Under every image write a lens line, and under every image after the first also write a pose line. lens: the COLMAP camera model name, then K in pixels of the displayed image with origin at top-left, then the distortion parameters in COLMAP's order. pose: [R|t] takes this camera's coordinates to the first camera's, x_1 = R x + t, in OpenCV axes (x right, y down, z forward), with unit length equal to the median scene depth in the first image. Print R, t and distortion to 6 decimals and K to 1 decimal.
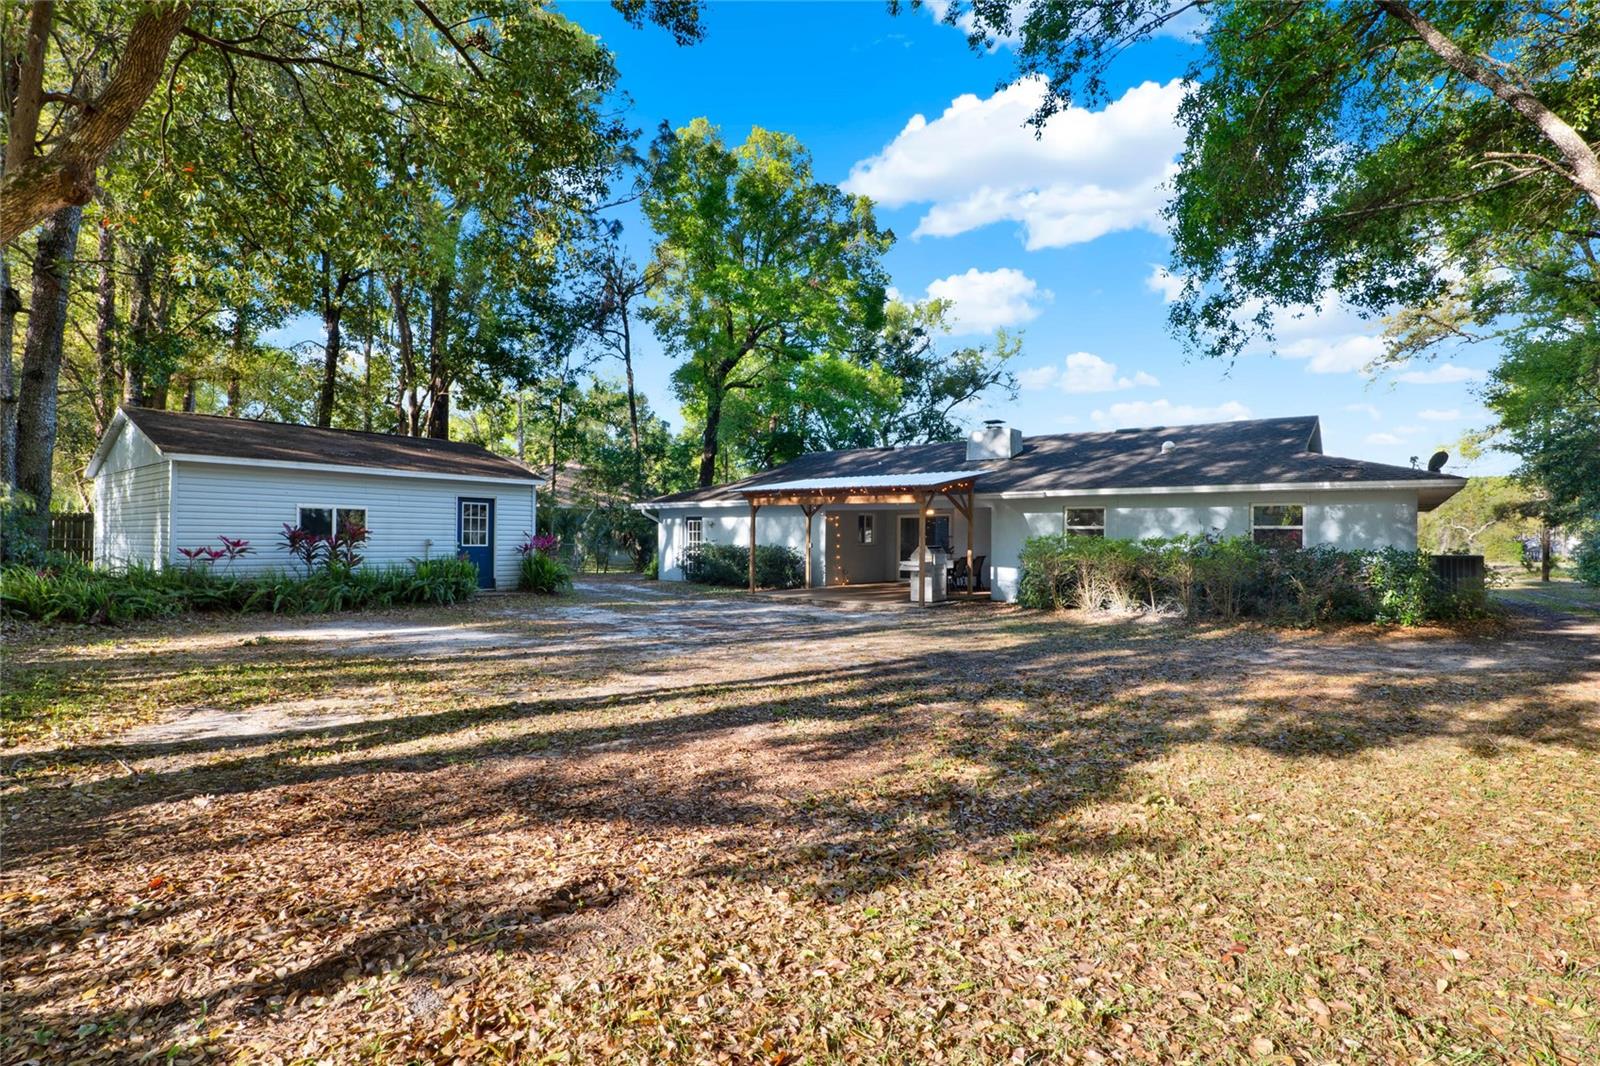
lens RADIAL K [[763.4, 0, 802.3], [0, 763.4, 533.7], [0, 0, 1]] dist [-0.006885, 0.000180]
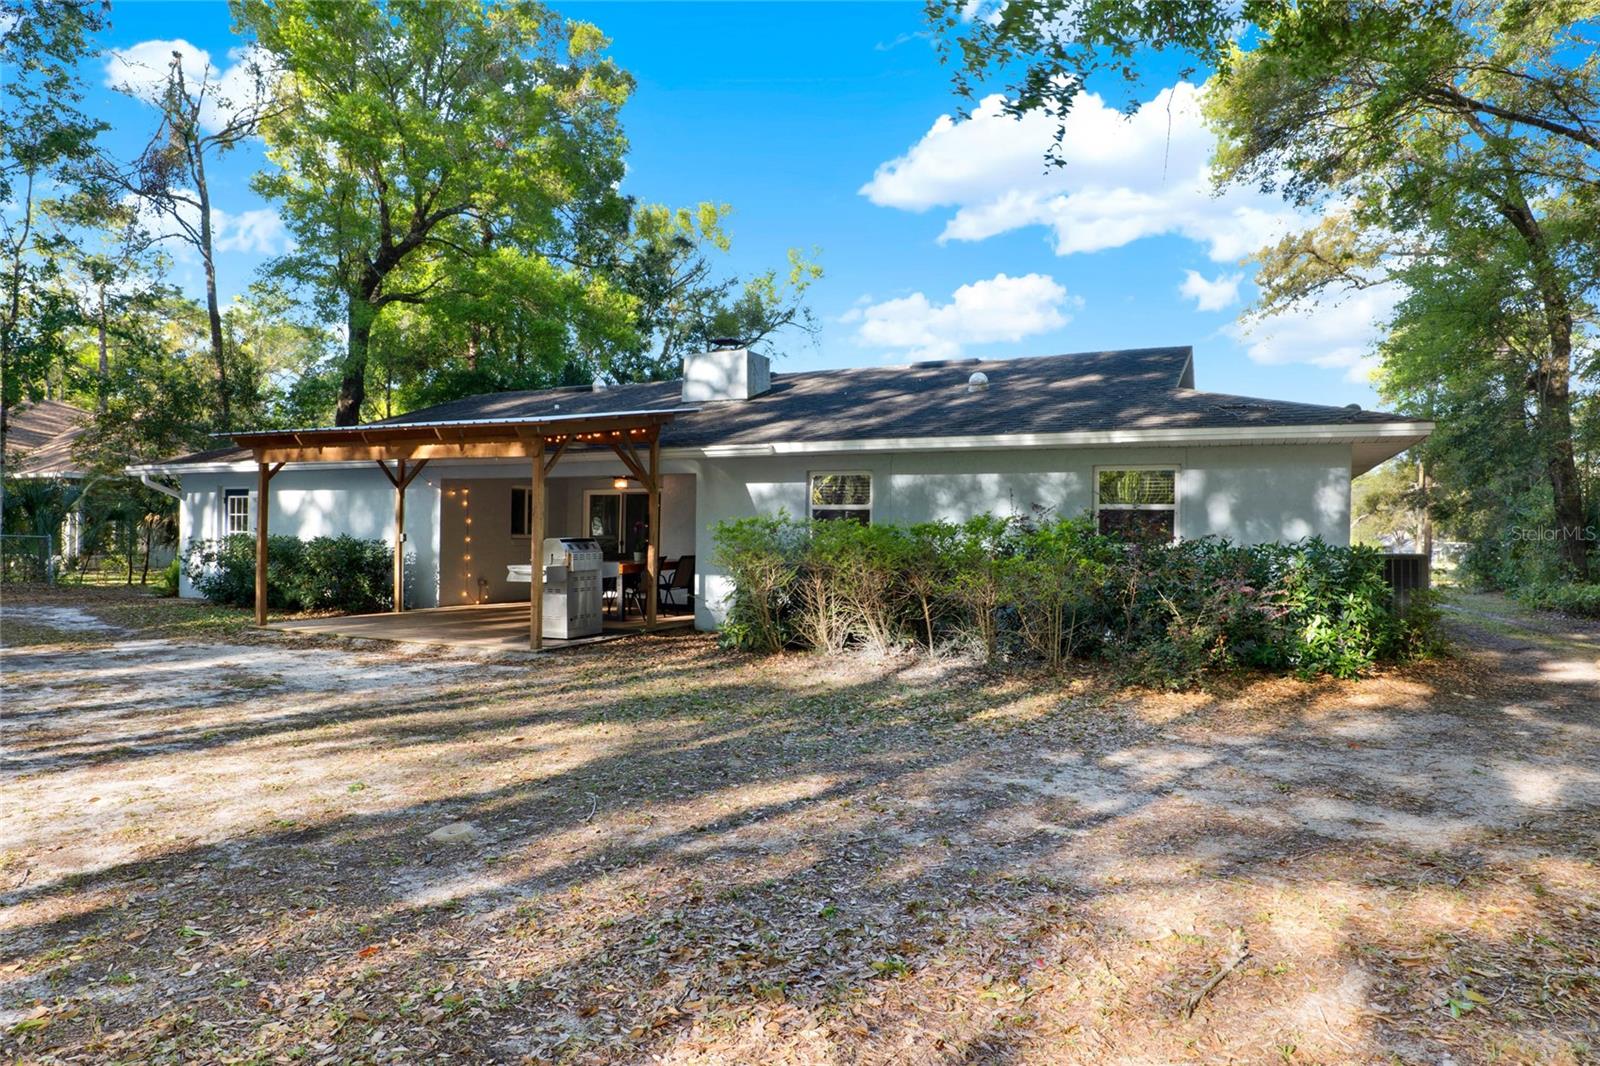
lens RADIAL K [[917.8, 0, 798.3], [0, 917.8, 537.9], [0, 0, 1]] dist [0.006835, 0.000042]
pose [[0.978119, 0.004918, 0.207987, 0.189467], [-0.006585, 0.999951, 0.007324, 0.010114], [-0.207941, -0.008533, 0.978104, 0.308253]]
